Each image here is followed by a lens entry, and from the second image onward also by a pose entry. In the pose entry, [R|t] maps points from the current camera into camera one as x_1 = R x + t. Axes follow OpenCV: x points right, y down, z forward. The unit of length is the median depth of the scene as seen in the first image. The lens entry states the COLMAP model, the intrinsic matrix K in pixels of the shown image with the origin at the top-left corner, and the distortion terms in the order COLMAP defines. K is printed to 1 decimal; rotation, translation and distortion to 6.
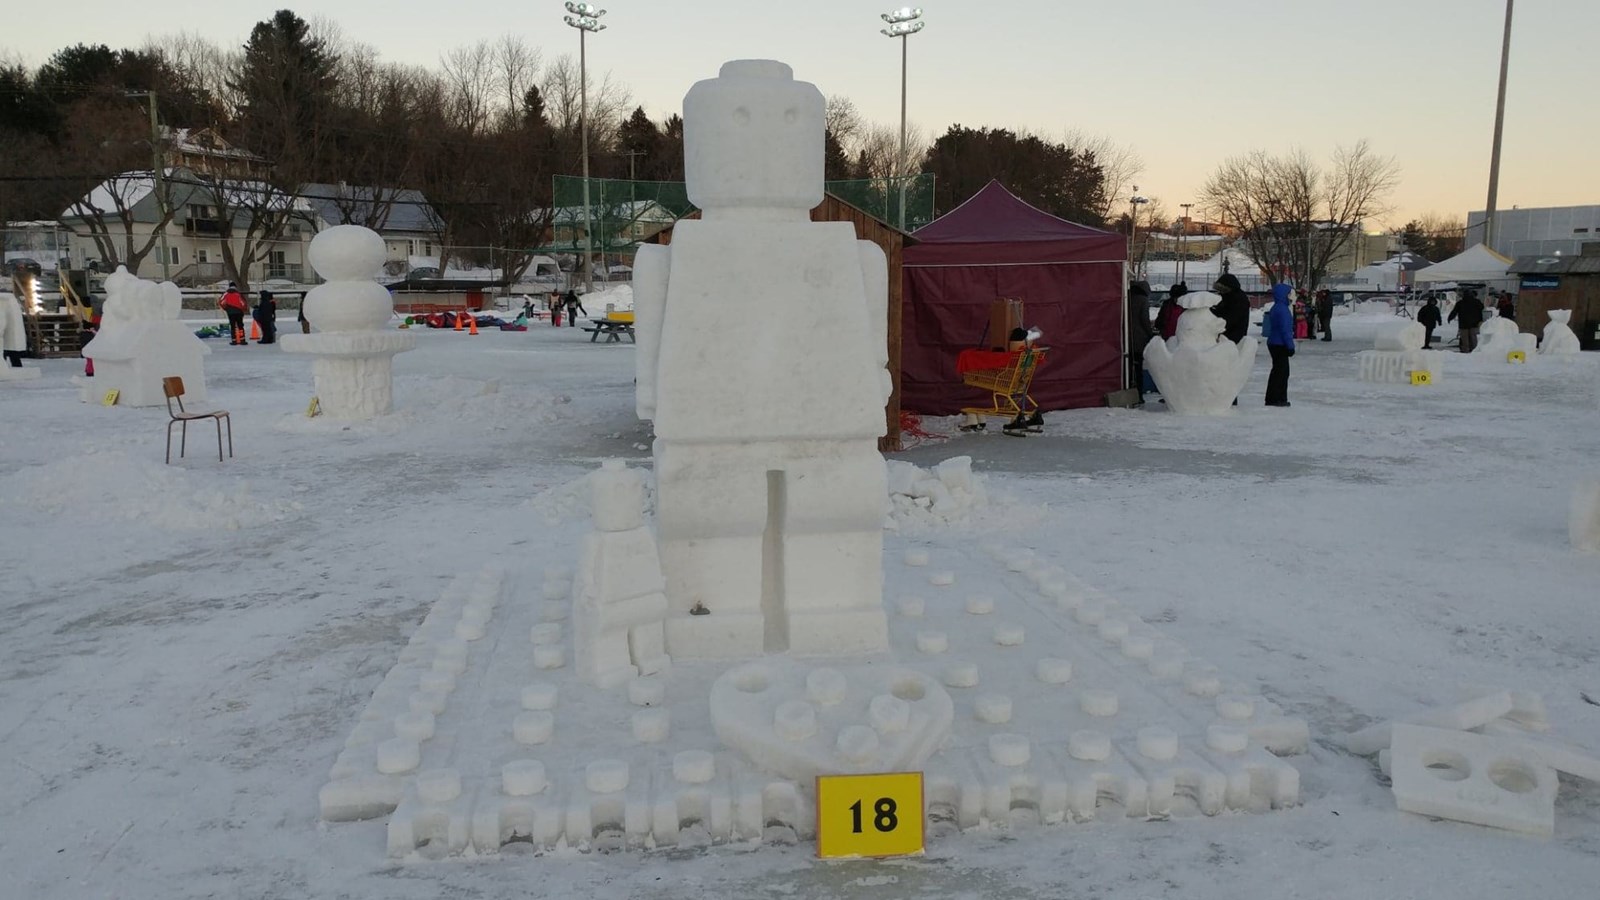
lens RADIAL K [[1226.3, 0, 800.0], [0, 1226.3, 450.0], [0, 0, 1]] dist [-0.000094, 0.001161]
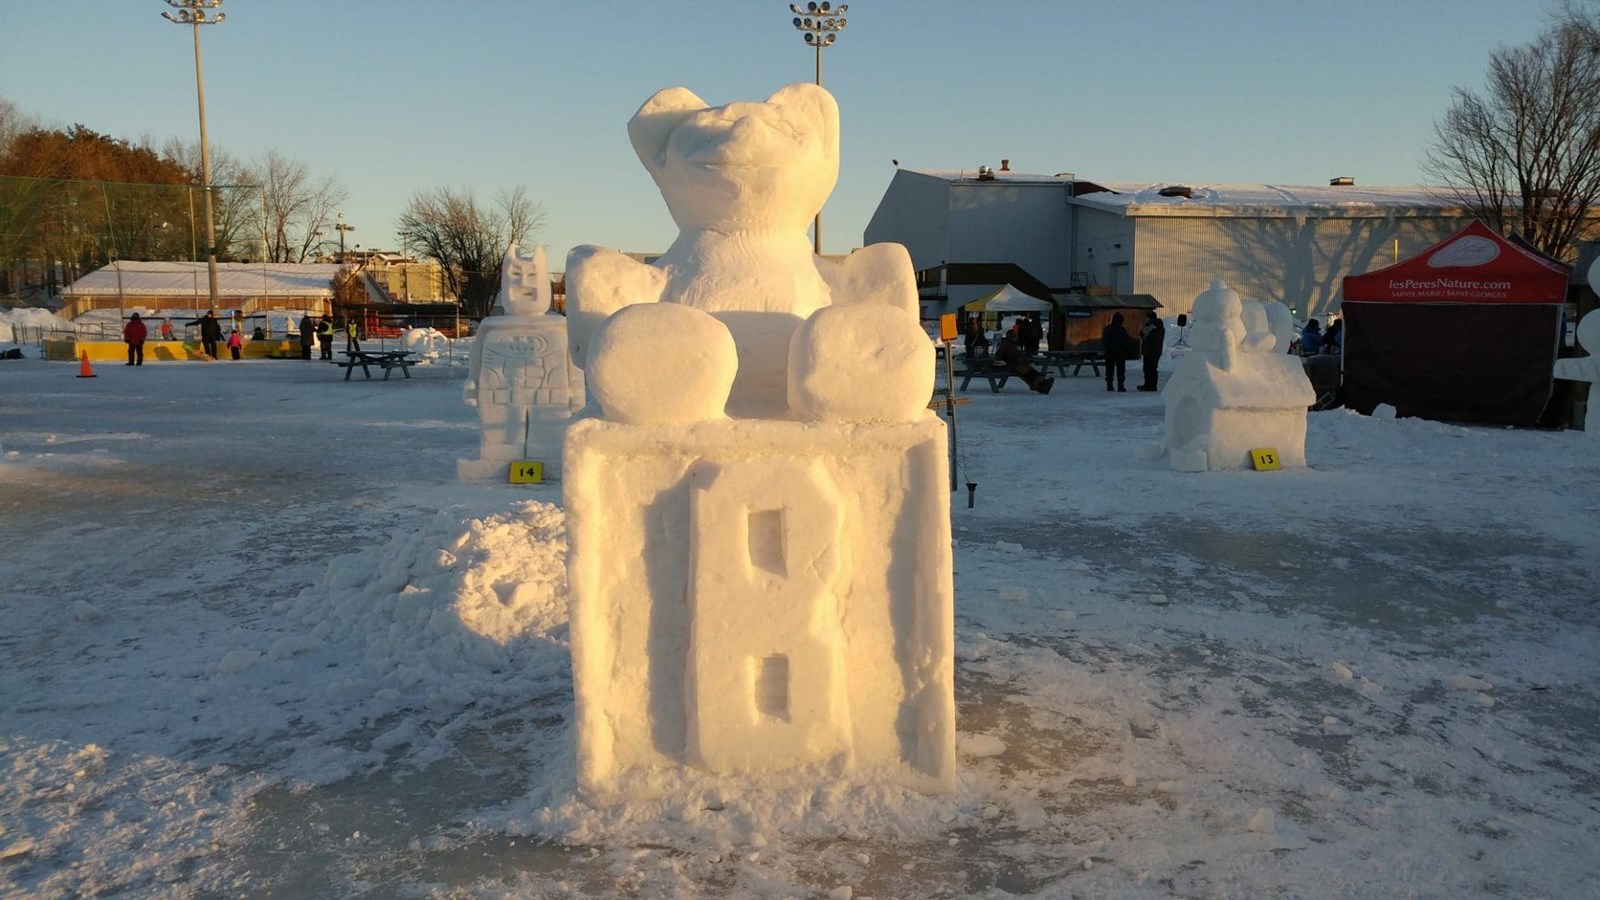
lens RADIAL K [[1141.0, 0, 804.1], [0, 1141.0, 455.1], [0, 0, 1]] dist [-0.021719, 0.038409]
pose [[0.673447, -0.083887, 0.734460, -0.250132], [0.090346, 0.995432, 0.030853, -0.017642], [-0.733694, 0.045577, 0.677950, 0.145139]]
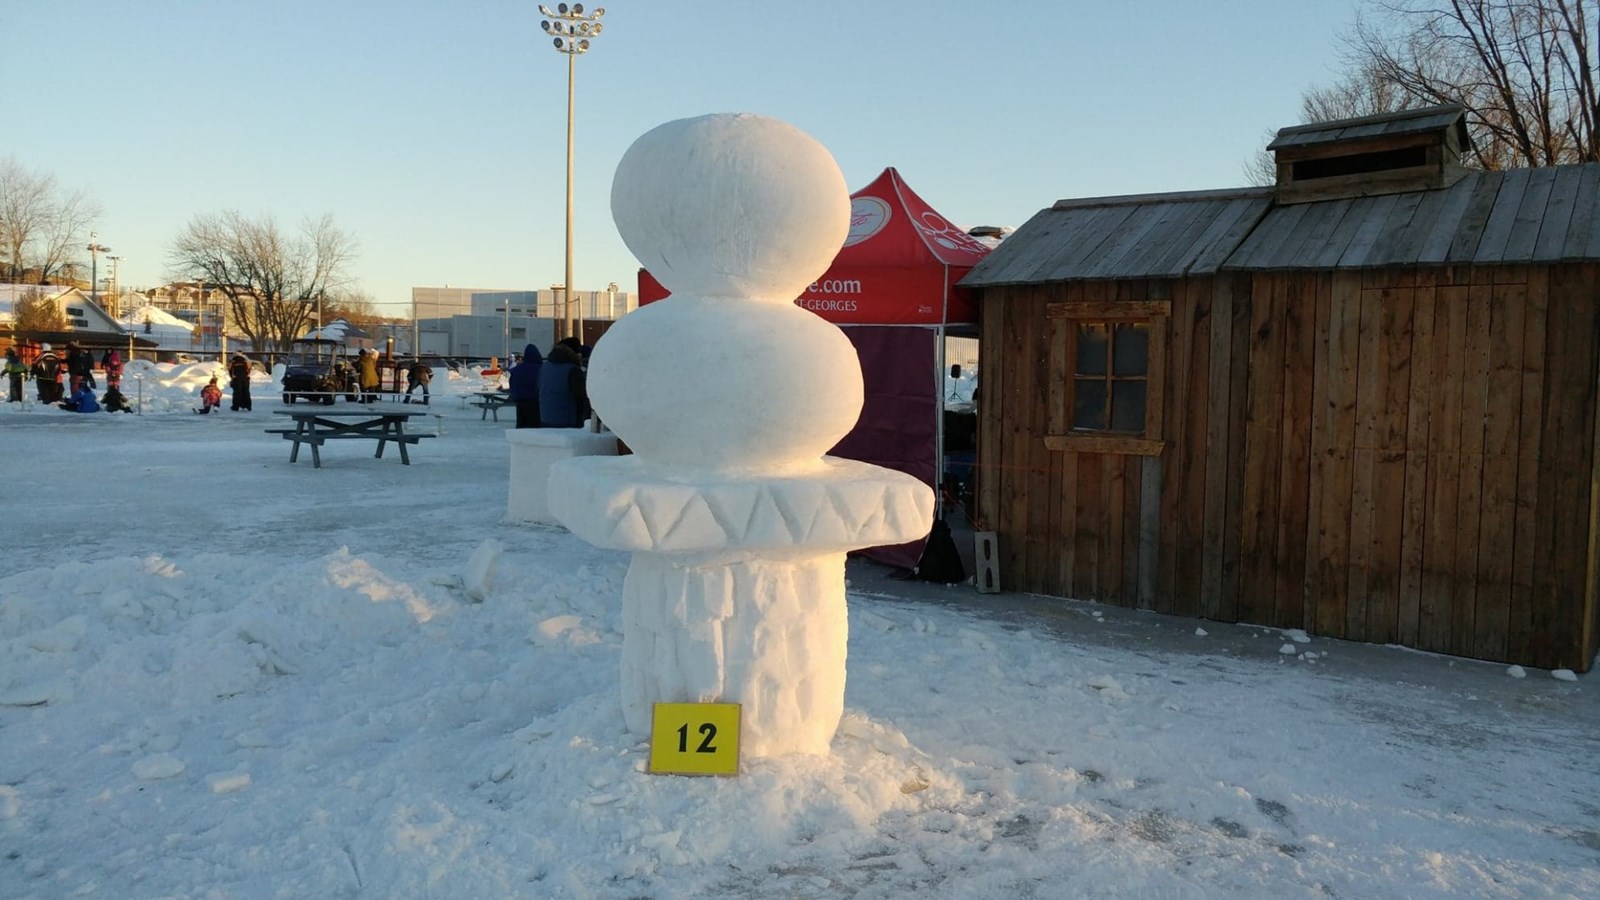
lens RADIAL K [[1141.0, 0, 804.1], [0, 1141.0, 455.1], [0, 0, 1]] dist [-0.021719, 0.038409]
pose [[0.618703, -0.043238, 0.784434, -0.094672], [0.074766, 0.997193, -0.004005, -0.015139], [-0.782059, 0.061127, 0.620199, 0.128595]]
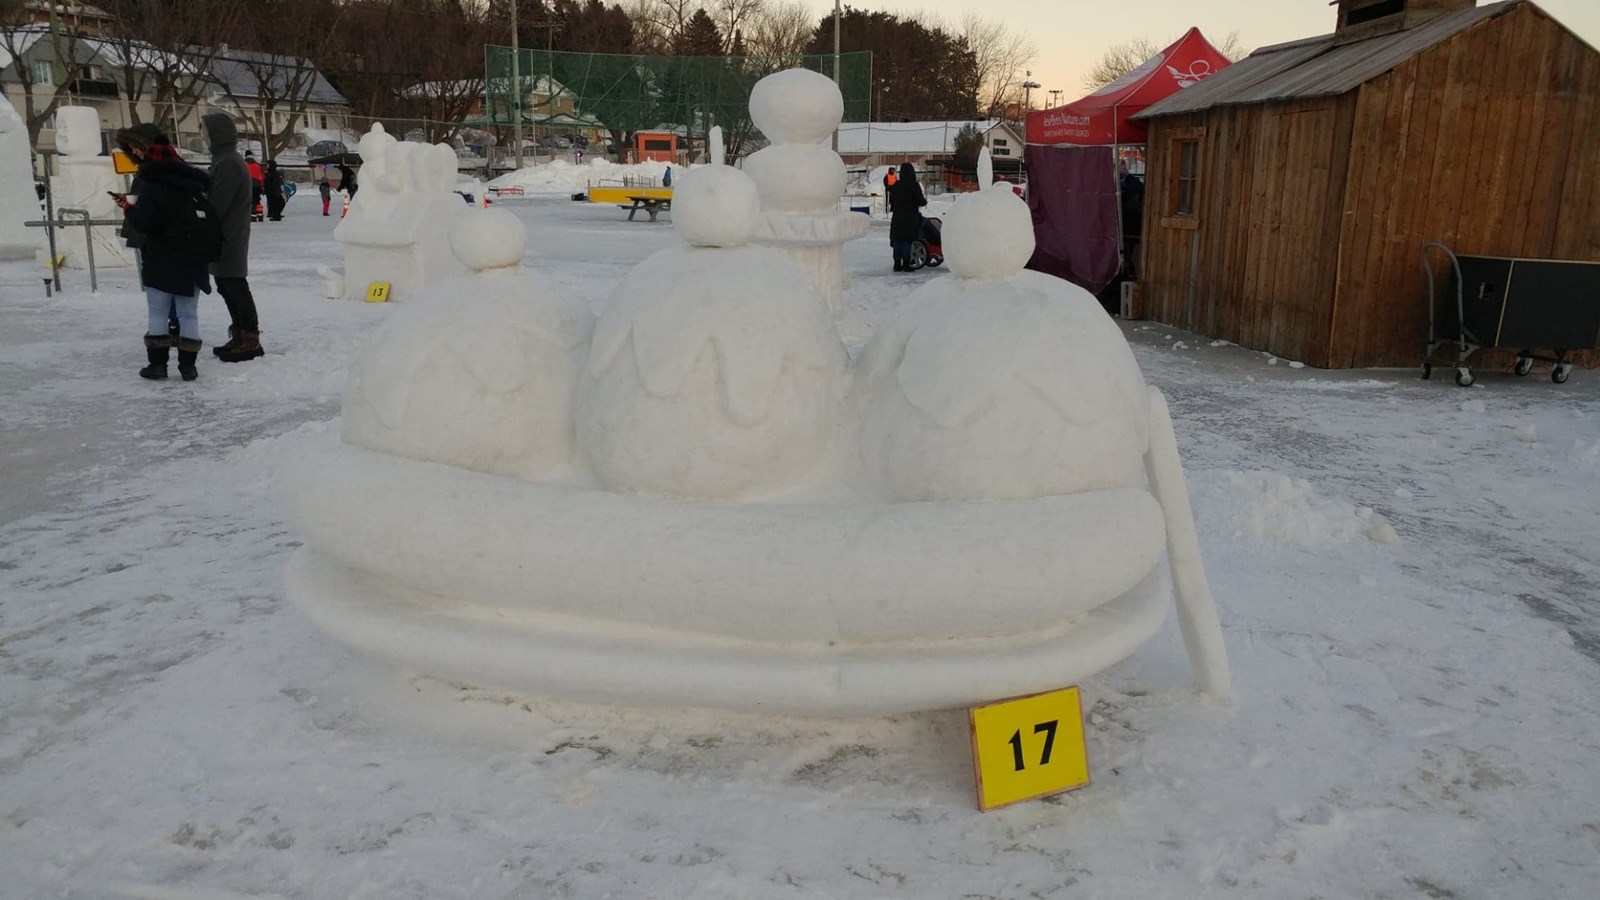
lens RADIAL K [[1141.0, 0, 804.1], [0, 1141.0, 455.1], [0, 0, 1]] dist [-0.021719, 0.038409]
pose [[0.990920, -0.020582, 0.132871, -0.076573], [0.005071, 0.993232, 0.116033, -0.004400], [-0.134360, -0.114306, 0.984318, 0.044656]]
